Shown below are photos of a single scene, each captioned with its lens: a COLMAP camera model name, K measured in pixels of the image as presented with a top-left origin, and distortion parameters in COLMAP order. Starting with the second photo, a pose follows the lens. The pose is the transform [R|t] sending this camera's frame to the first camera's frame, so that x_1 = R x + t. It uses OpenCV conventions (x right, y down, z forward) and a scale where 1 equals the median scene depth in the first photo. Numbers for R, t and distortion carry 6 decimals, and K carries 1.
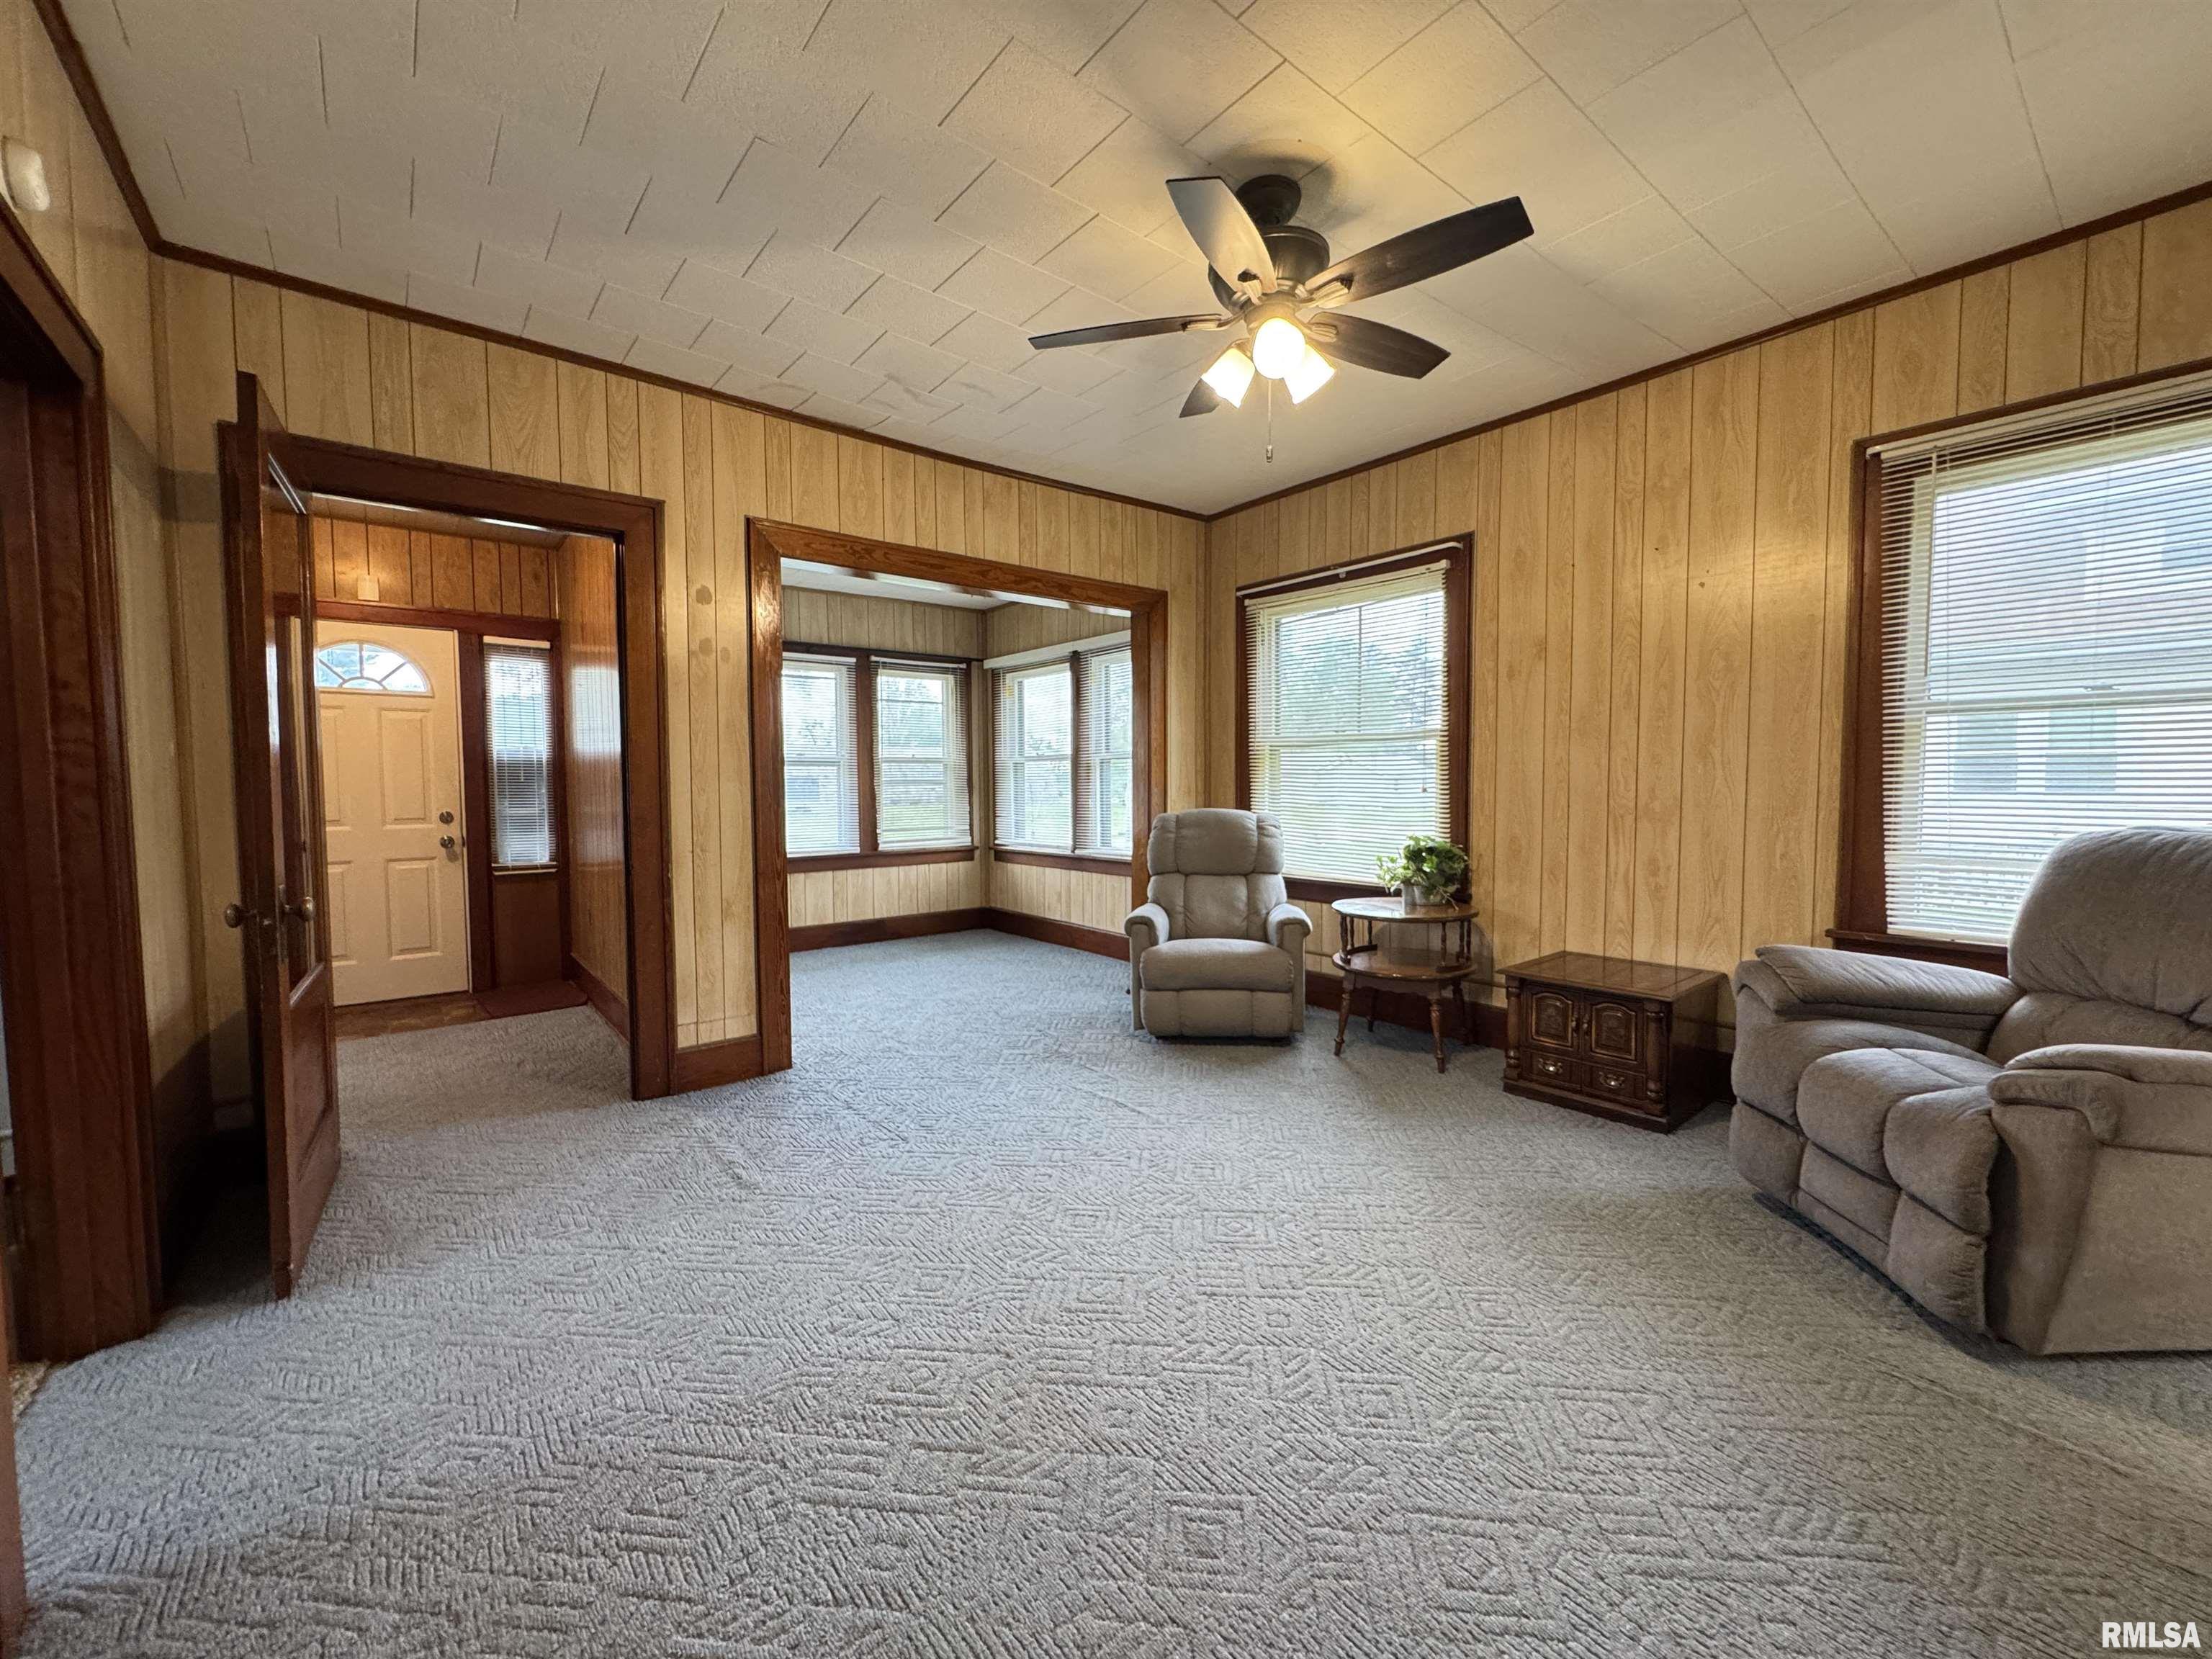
lens RADIAL K [[883.4, 0, 1103.2], [0, 883.4, 827.6], [0, 0, 1]] dist [-0.002447, 0.000020]
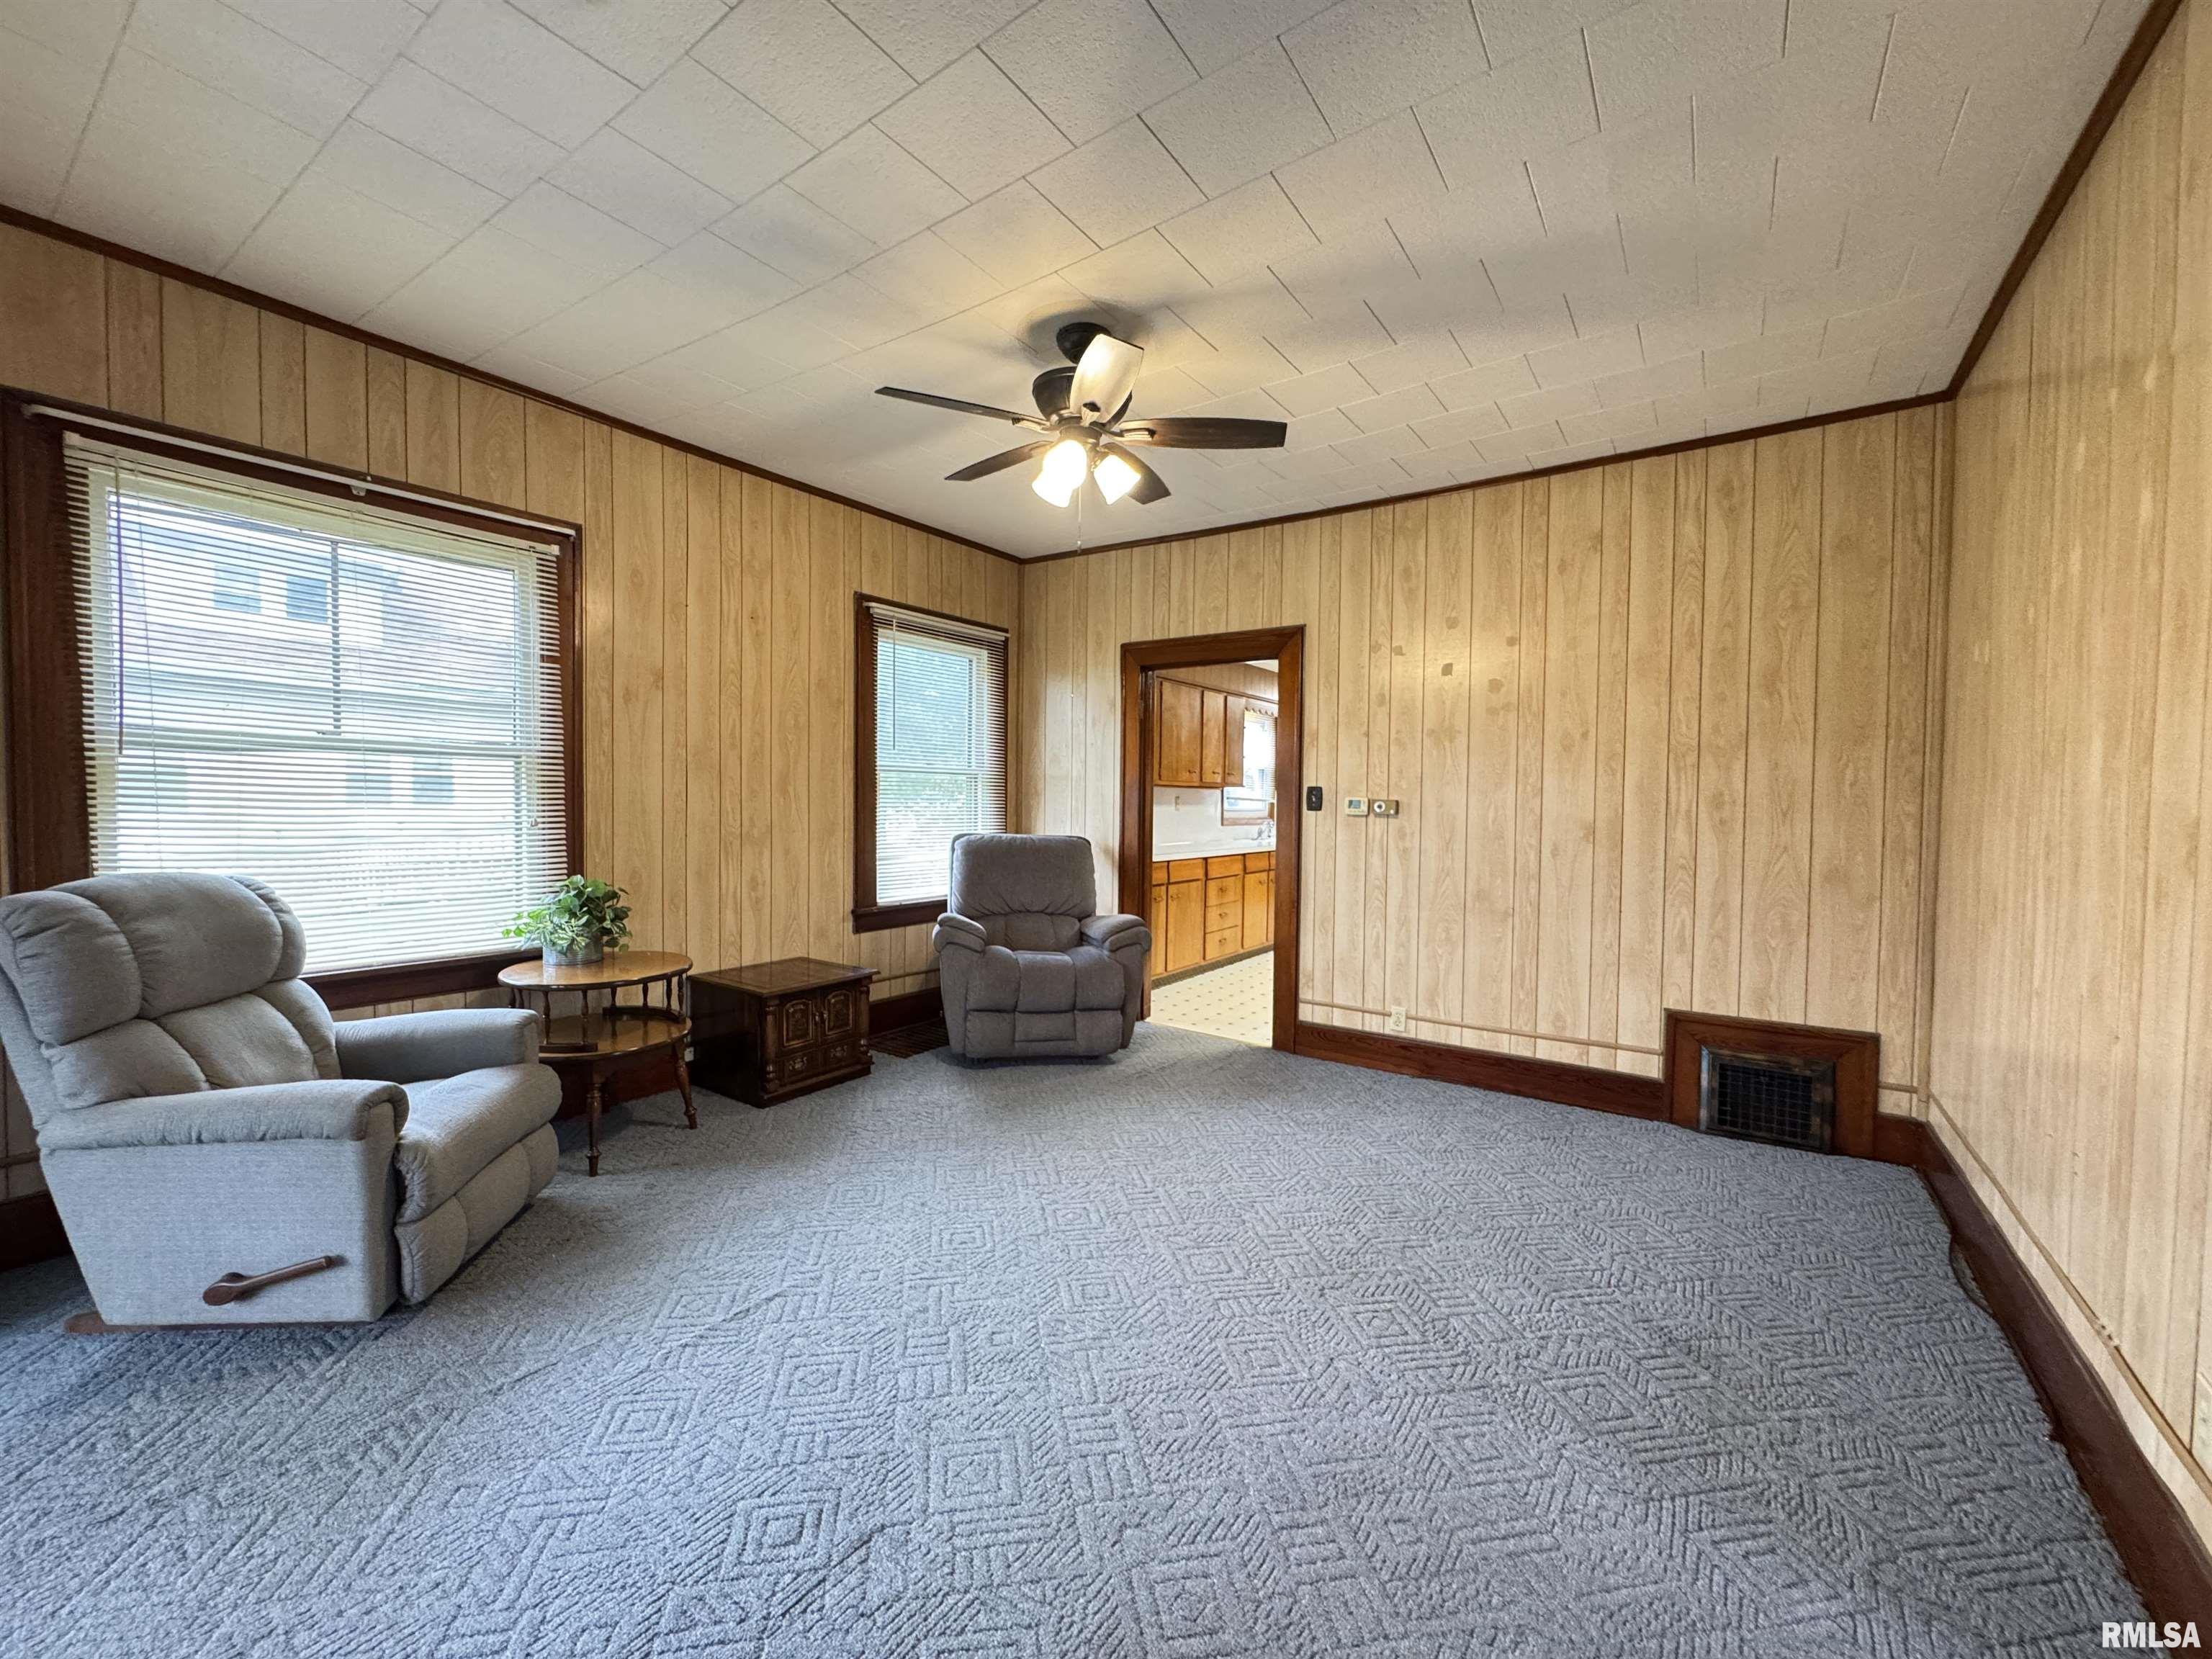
lens RADIAL K [[883.4, 0, 1103.4], [0, 883.4, 826.5], [0, 0, 1]] dist [-0.002447, 0.000020]
pose [[-0.271712, -0.028636, 0.961953, -0.637600], [0.039658, 0.998375, 0.040922, -0.061433], [-0.961561, 0.049268, -0.270135, 0.850383]]
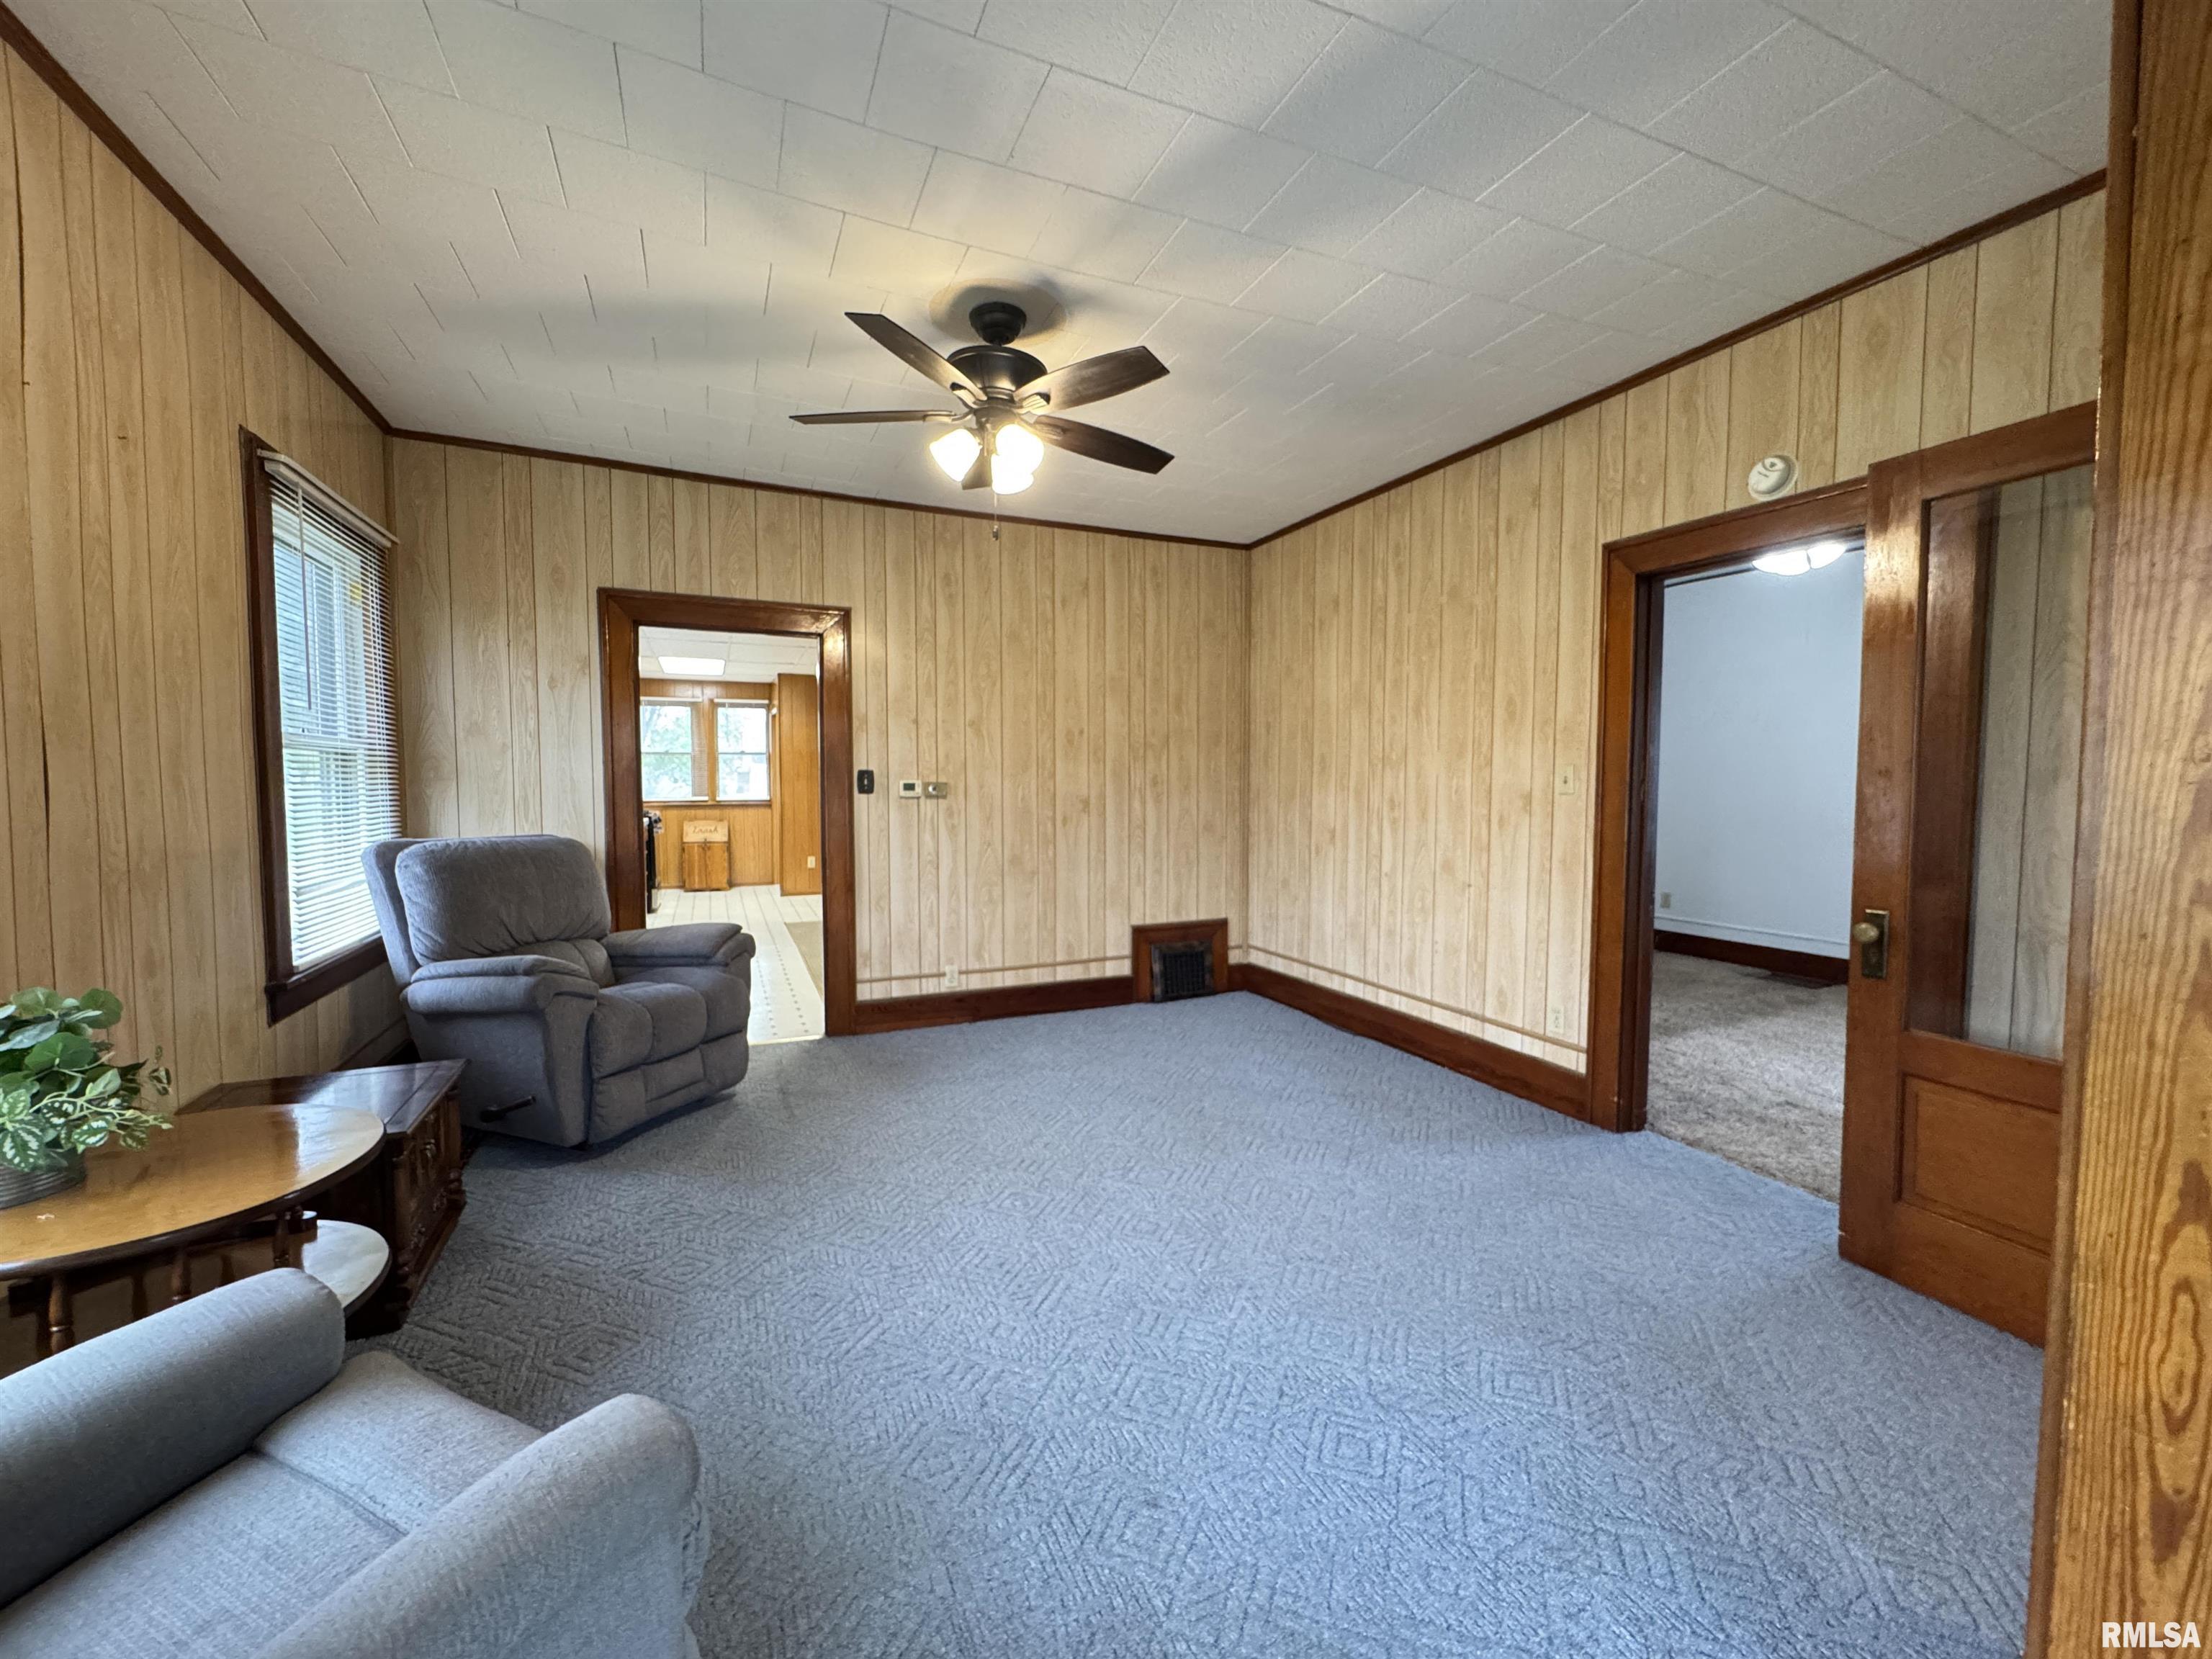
lens RADIAL K [[883.4, 0, 1109.2], [0, 883.4, 827.7], [0, 0, 1]] dist [-0.002447, 0.000020]
pose [[-0.965540, -0.012692, 0.259943, -0.173503], [0.014997, 0.994437, 0.104260, -0.100986], [-0.259821, 0.104566, -0.959979, 1.378401]]
